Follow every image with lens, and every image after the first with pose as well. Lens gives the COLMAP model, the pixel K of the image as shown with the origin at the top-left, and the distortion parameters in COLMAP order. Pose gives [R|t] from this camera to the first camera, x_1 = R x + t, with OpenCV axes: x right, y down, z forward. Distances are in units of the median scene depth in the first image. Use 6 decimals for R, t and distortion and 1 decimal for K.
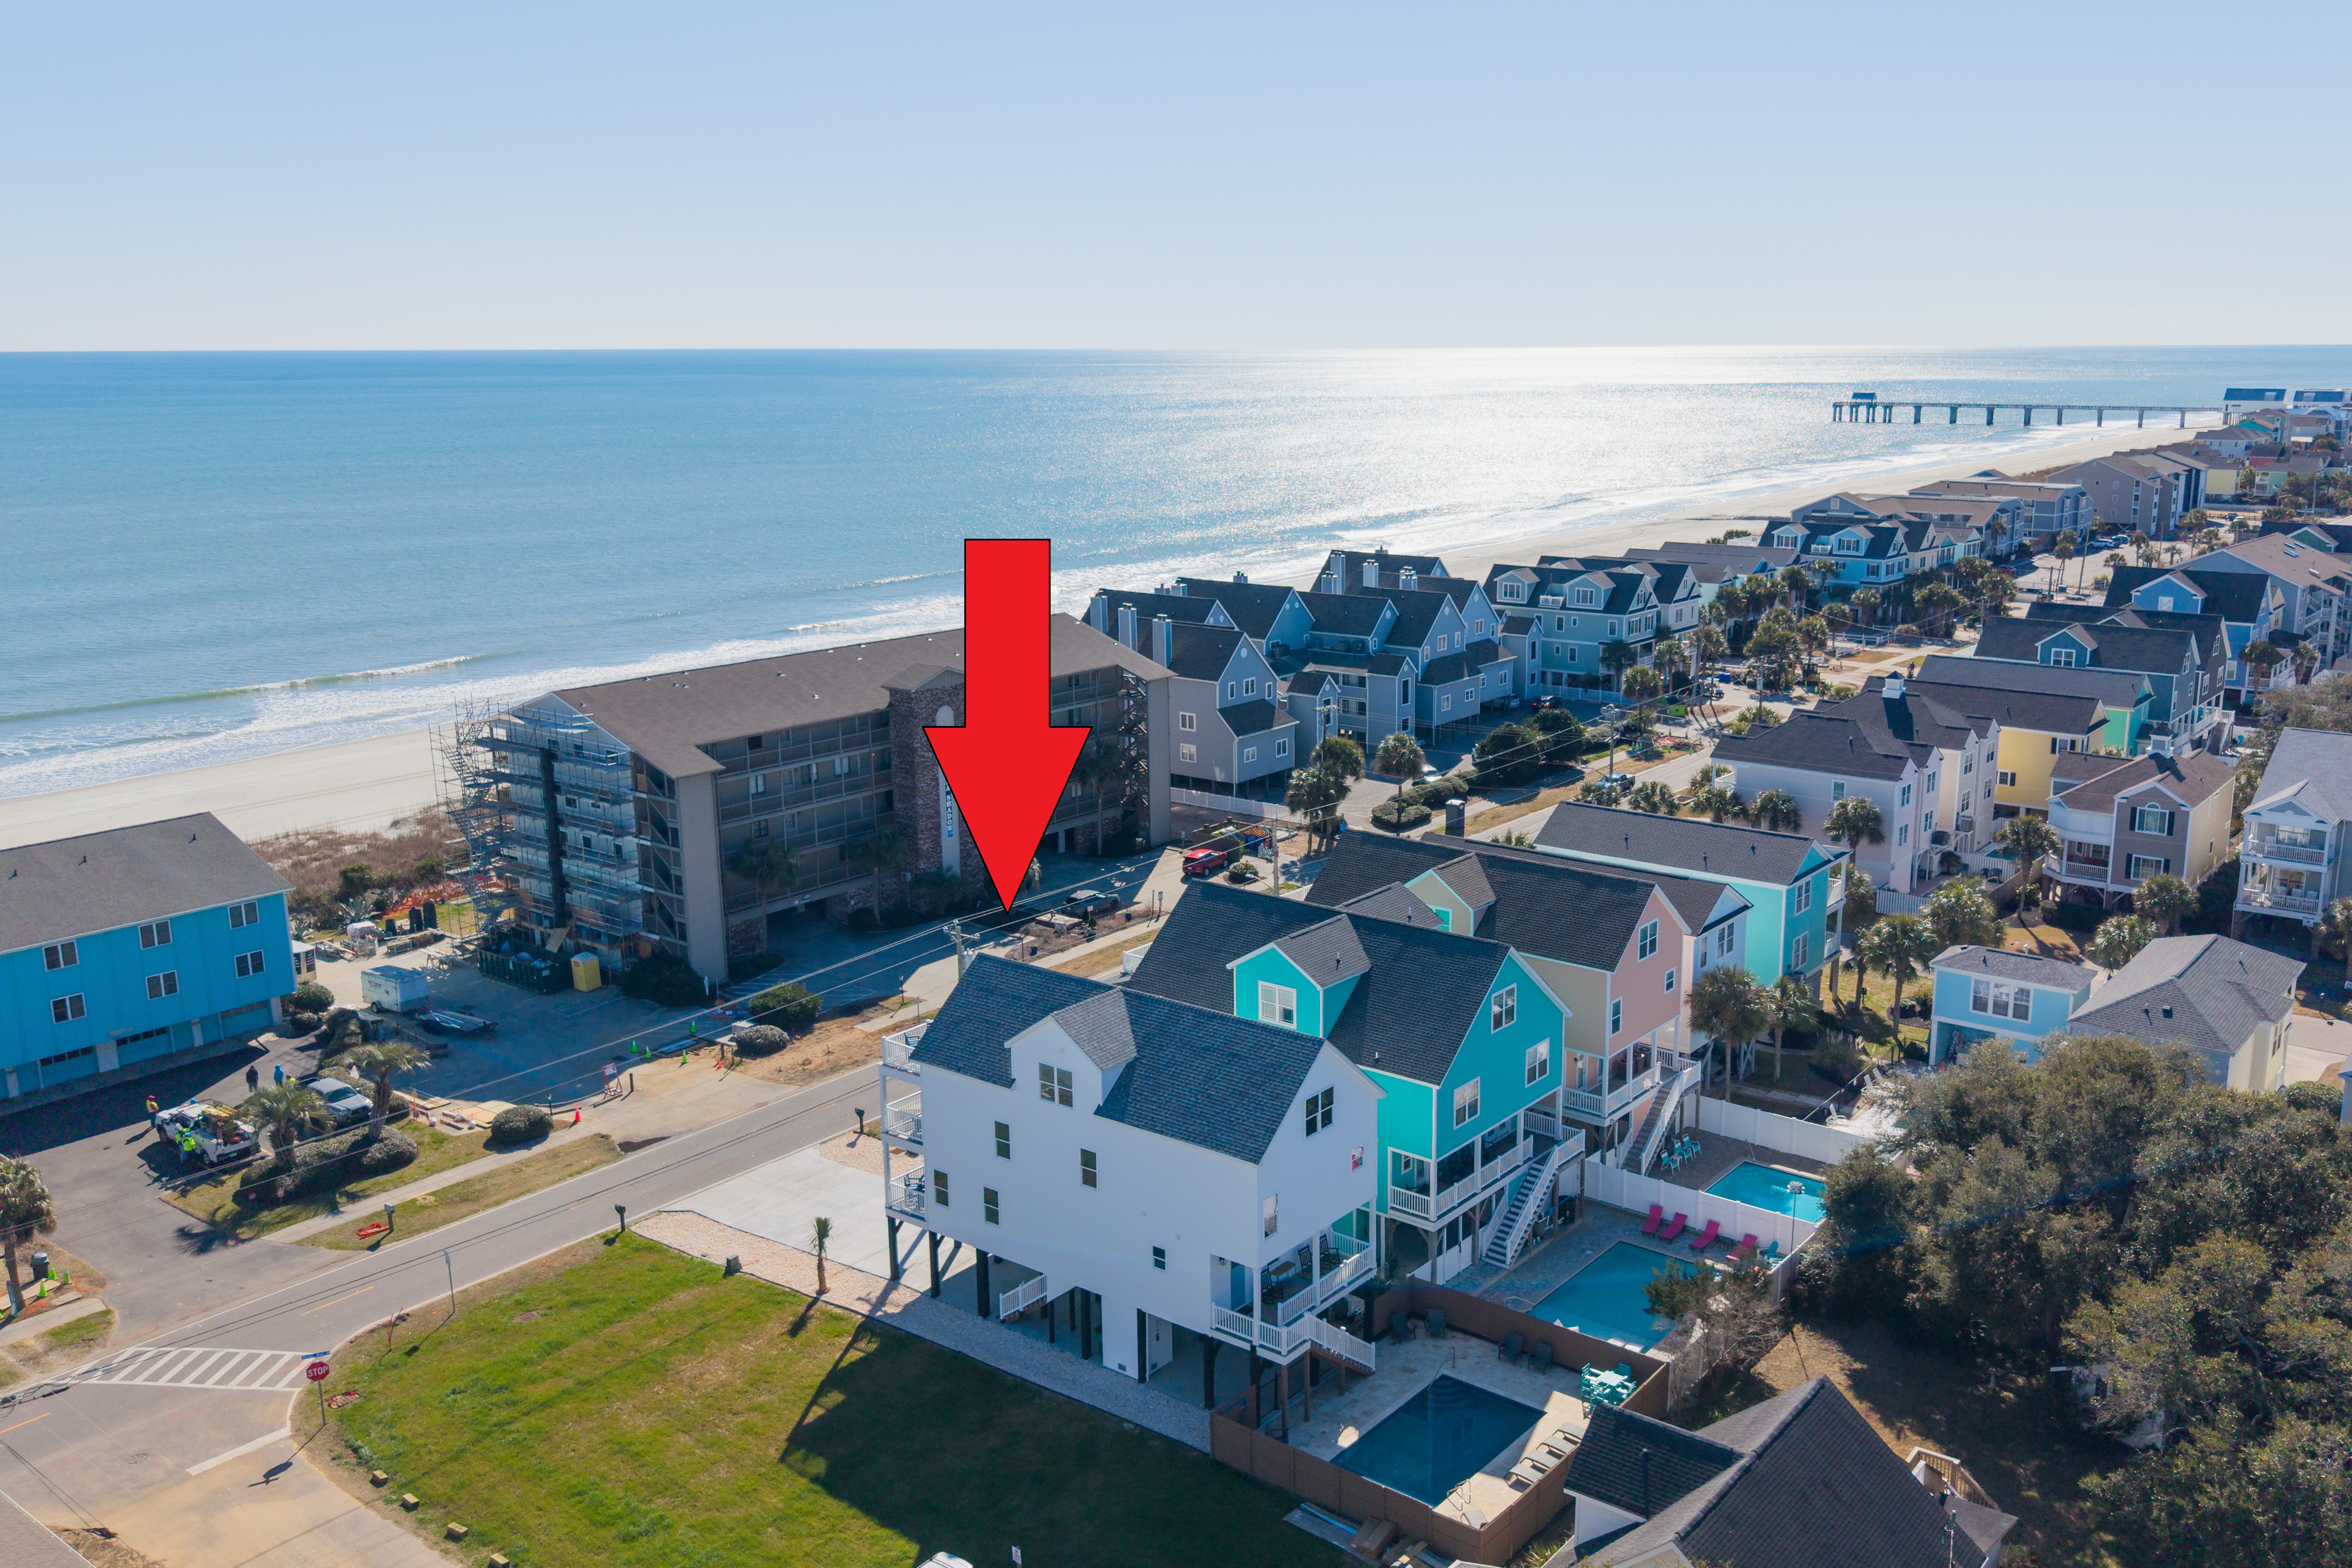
lens RADIAL K [[1863.9, 0, 1270.2], [0, 1863.9, 702.6], [0, 0, 1]] dist [0.039389, -0.076437]
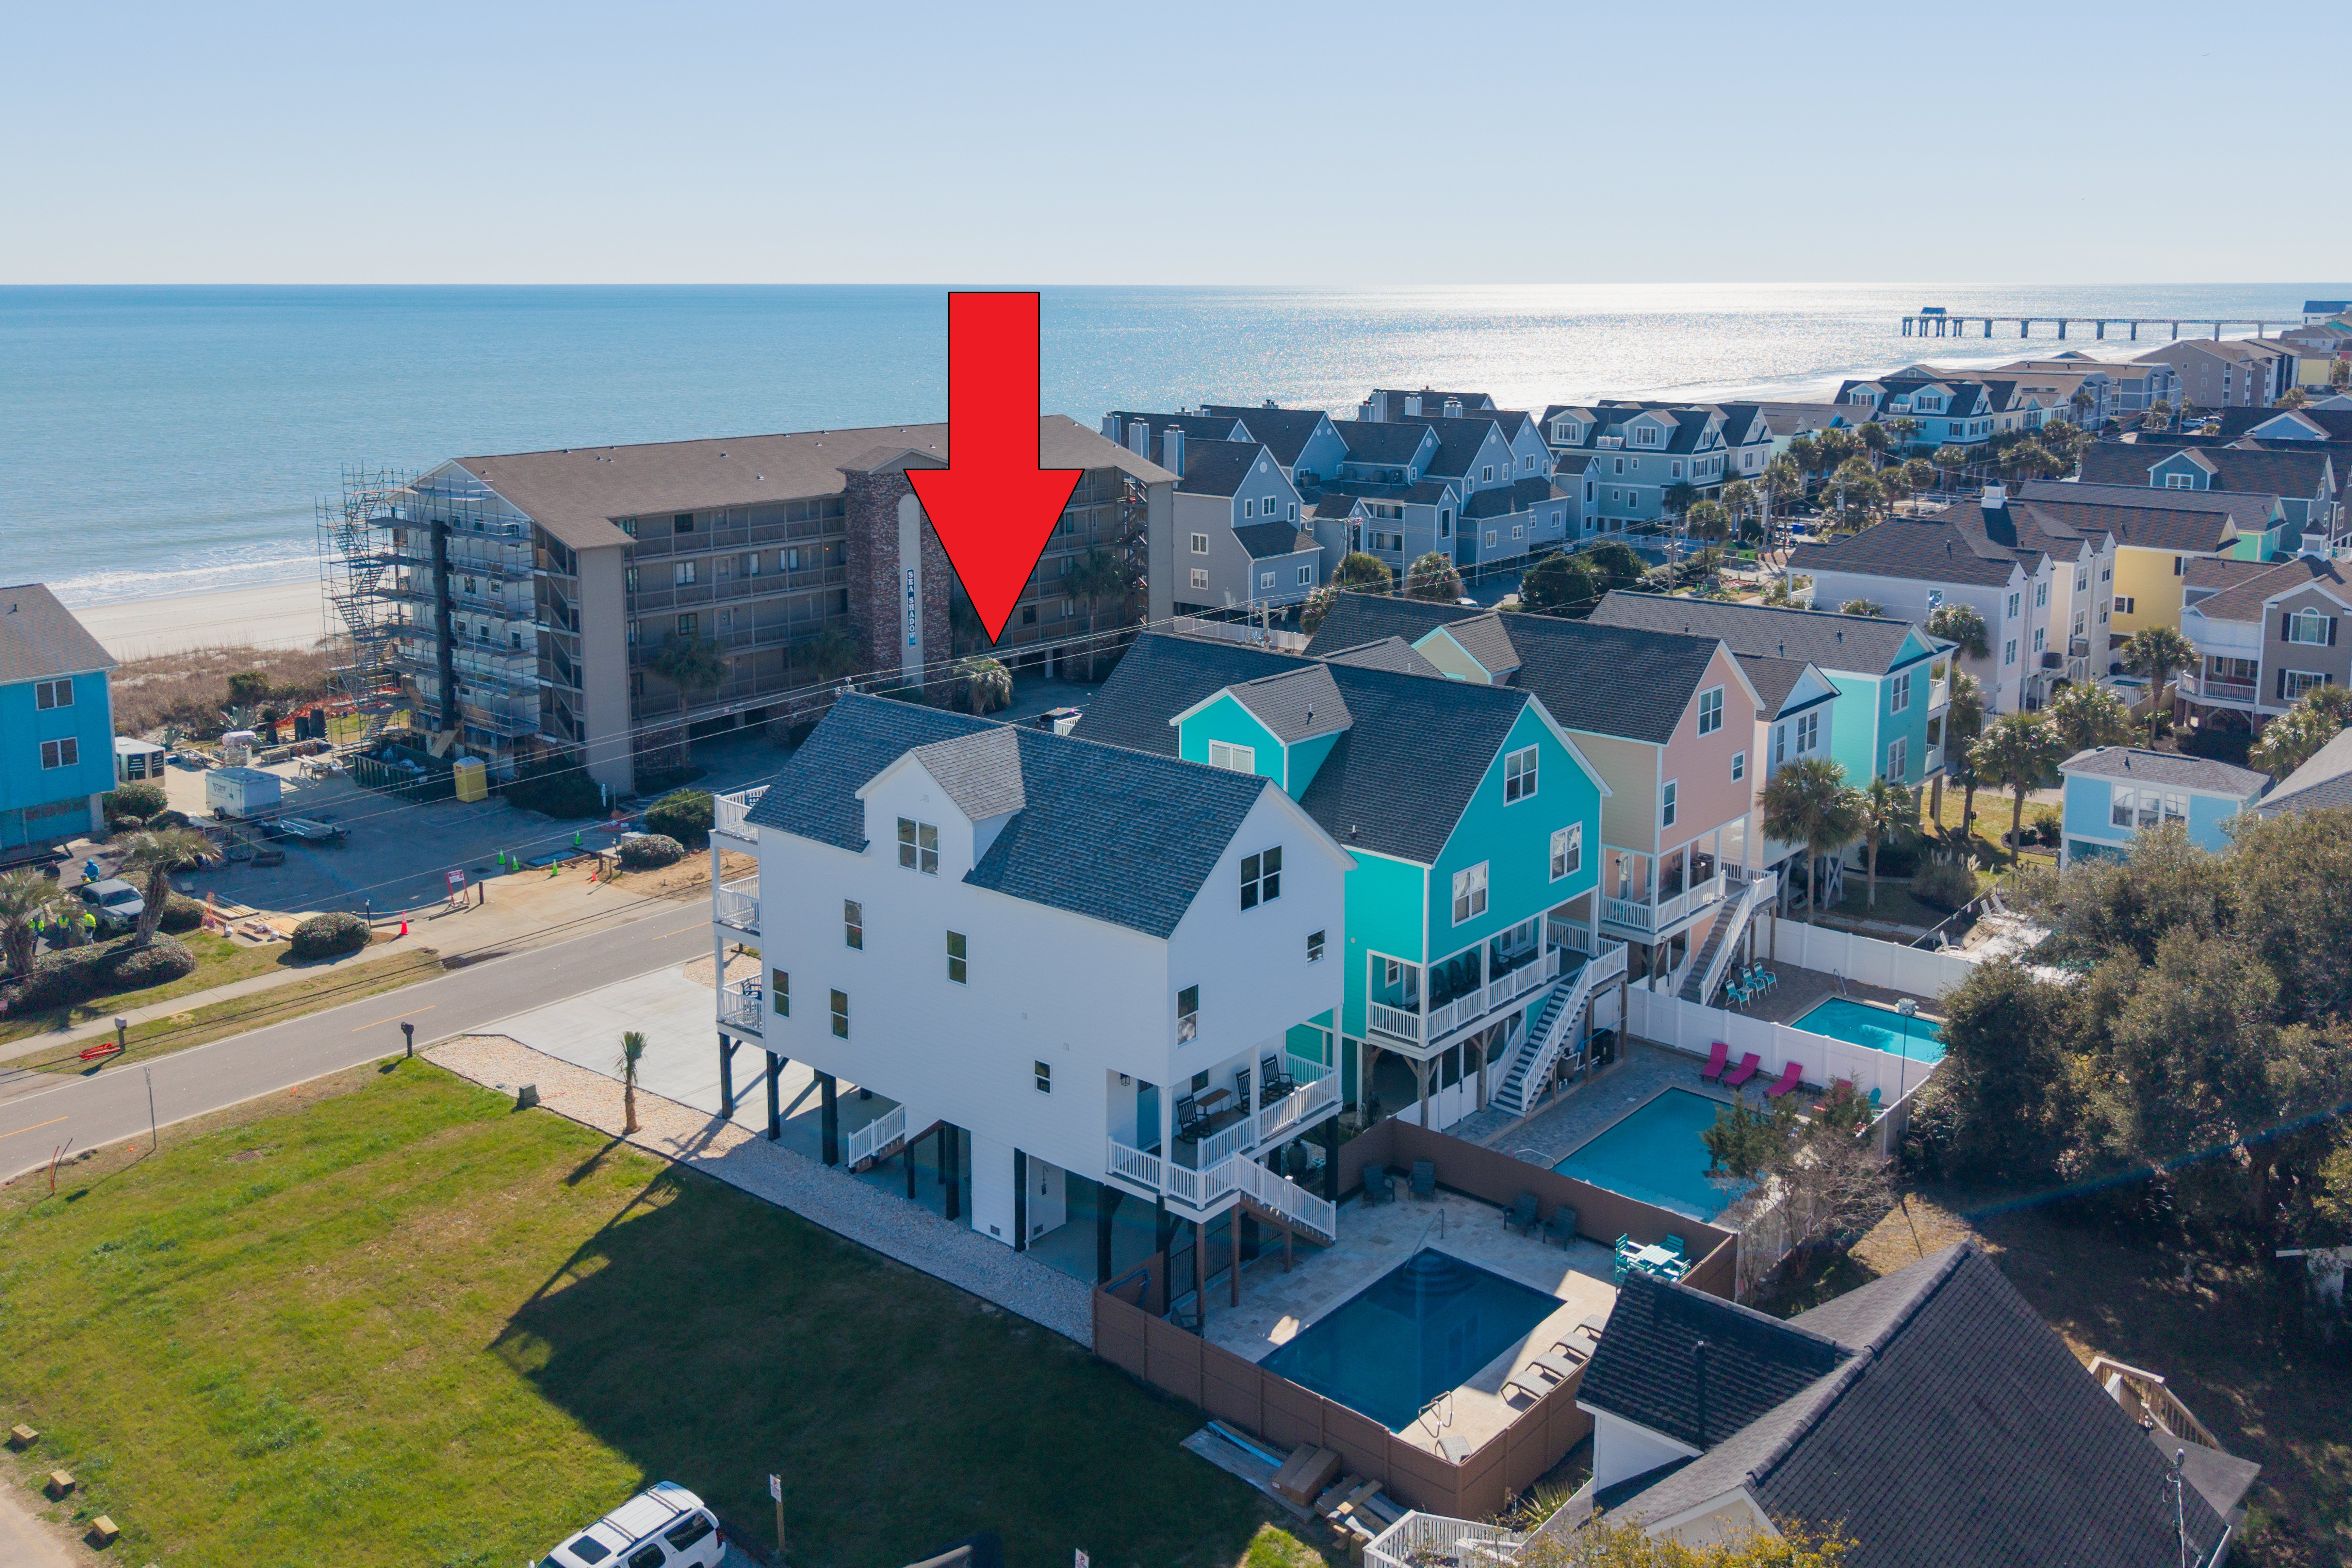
lens RADIAL K [[1851.9, 0, 1304.7], [0, 1851.9, 505.8], [0, 0, 1]] dist [0.008577, -0.001399]
pose [[0.999727, 0.012629, -0.019671, 0.042257], [-0.013884, 0.997788, -0.065016, 0.089901], [0.018806, 0.065271, 0.997690, 0.197101]]
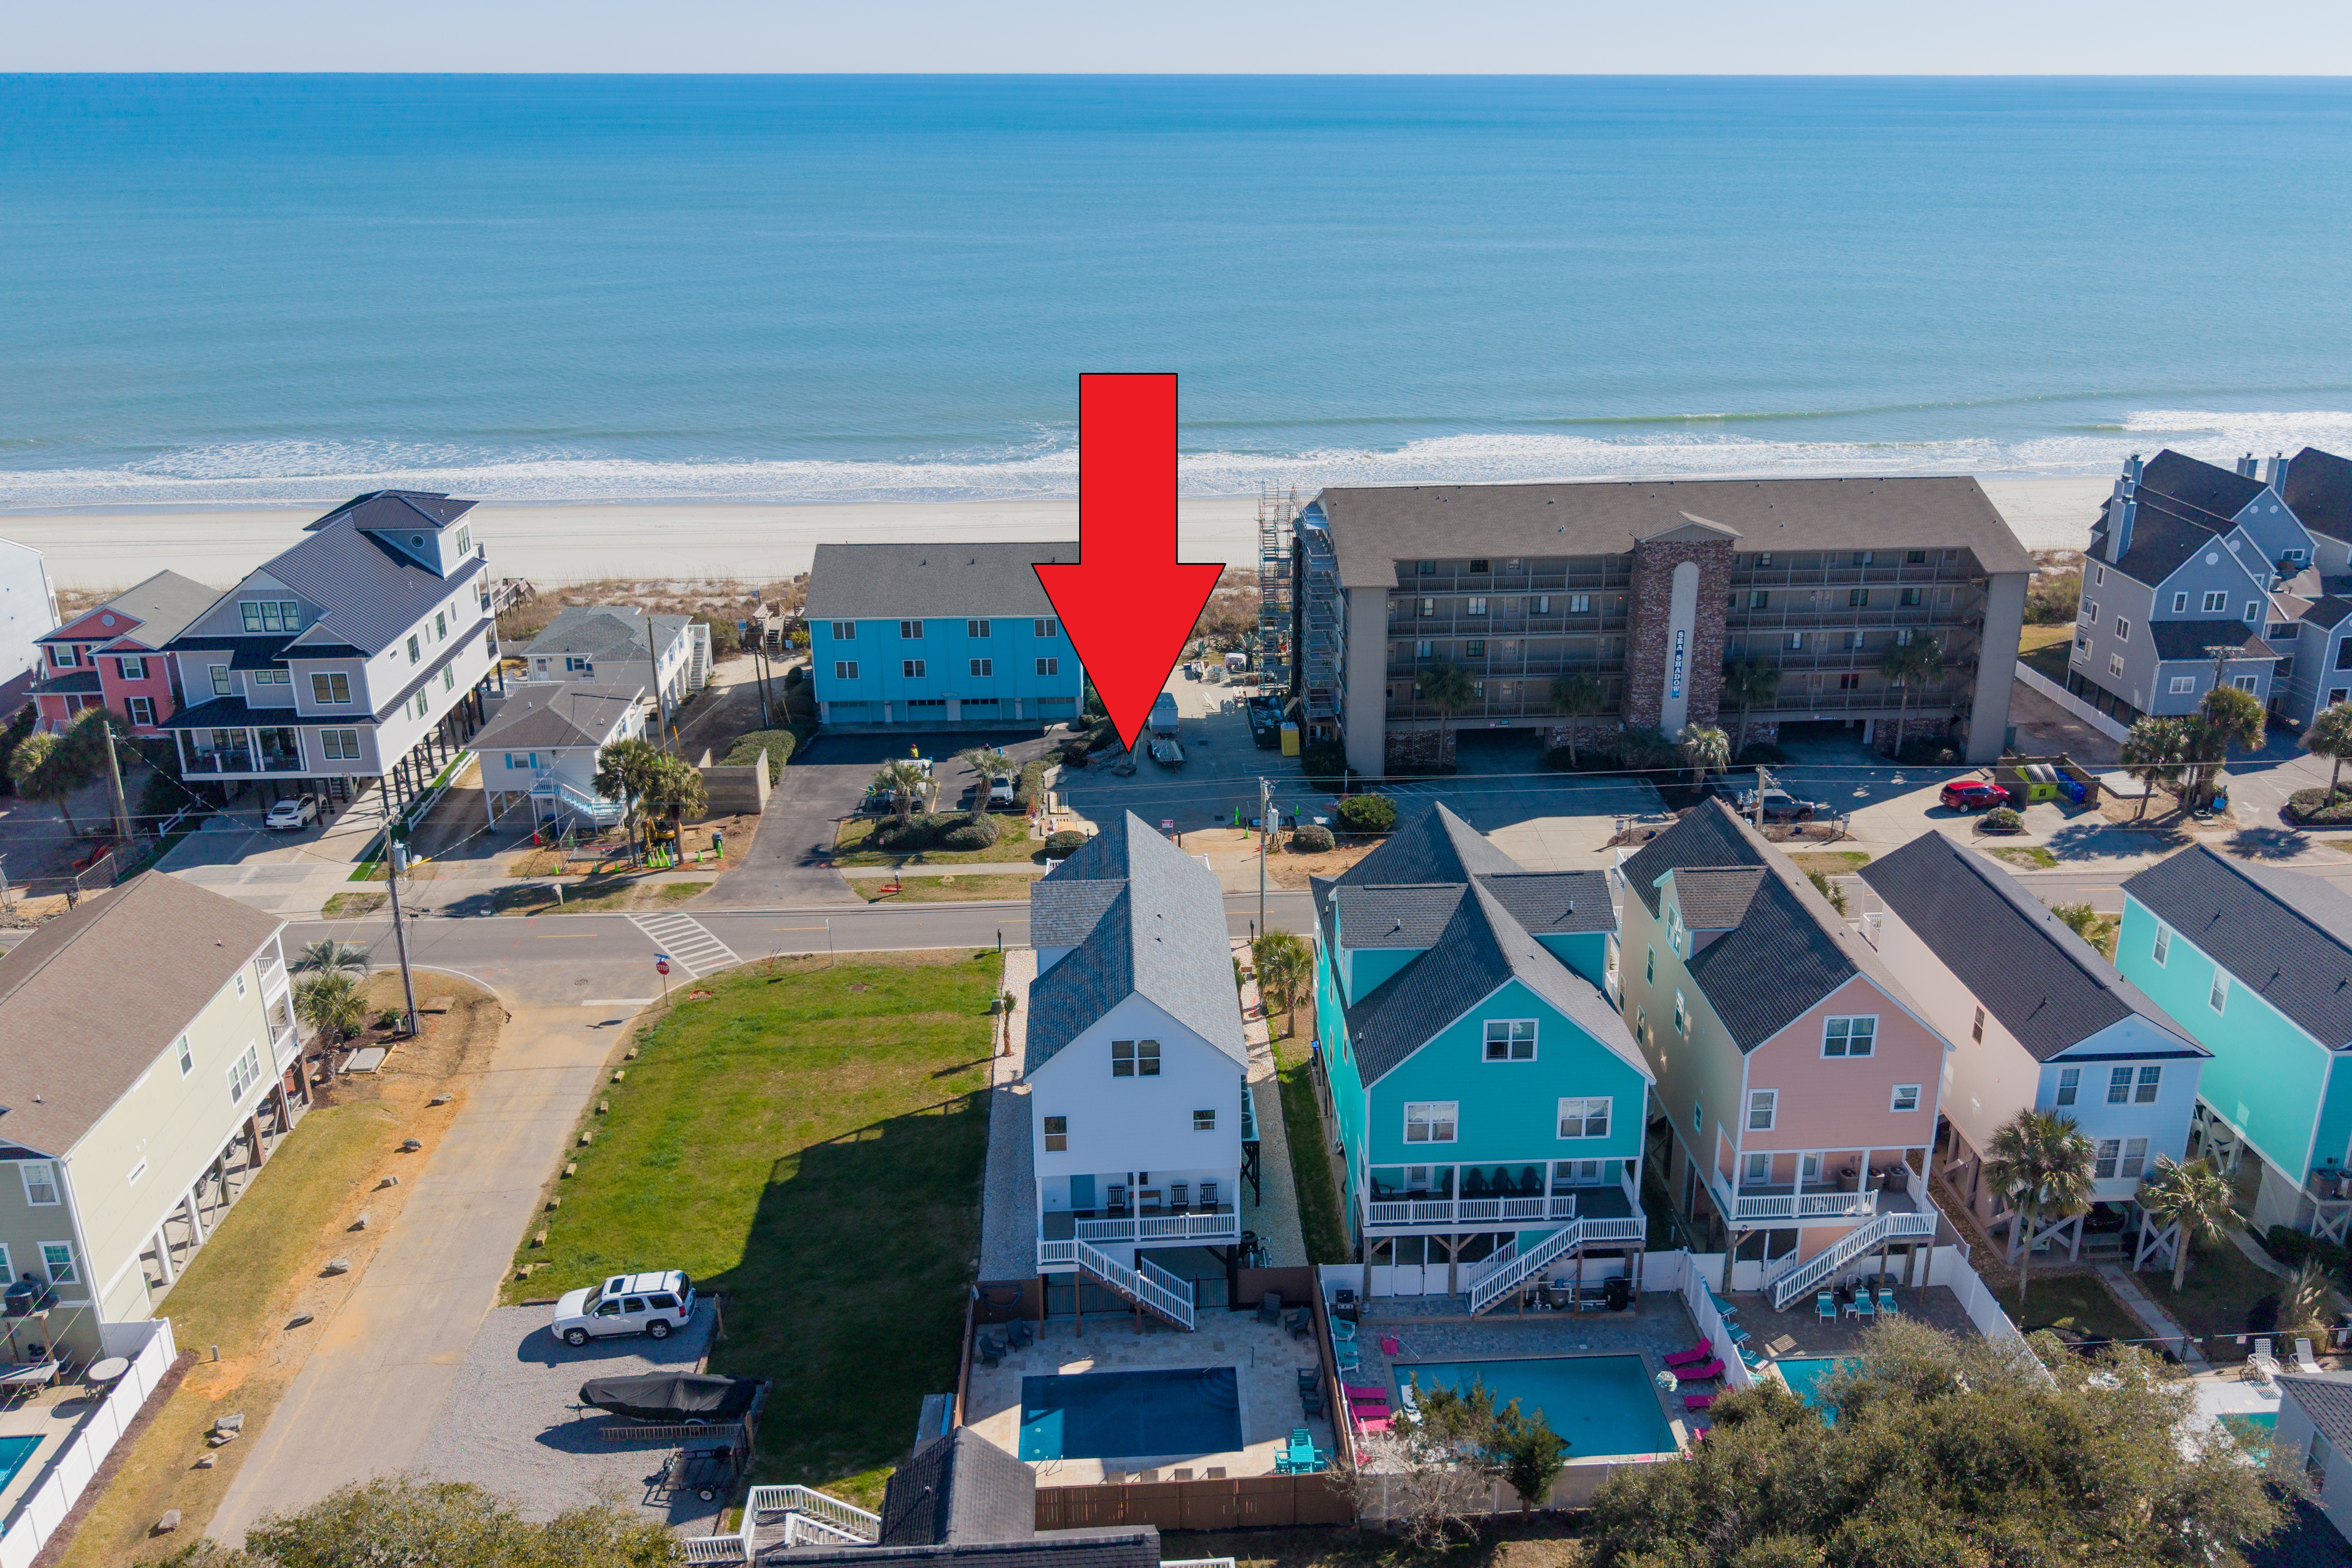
lens RADIAL K [[1863.9, 0, 1270.2], [0, 1863.9, 702.6], [0, 0, 1]] dist [0.039389, -0.076437]
pose [[0.672558, 0.235081, -0.701714, 0.533276], [-0.139604, 0.971483, 0.191653, -0.118379], [0.726758, -0.030936, 0.686197, 0.286994]]
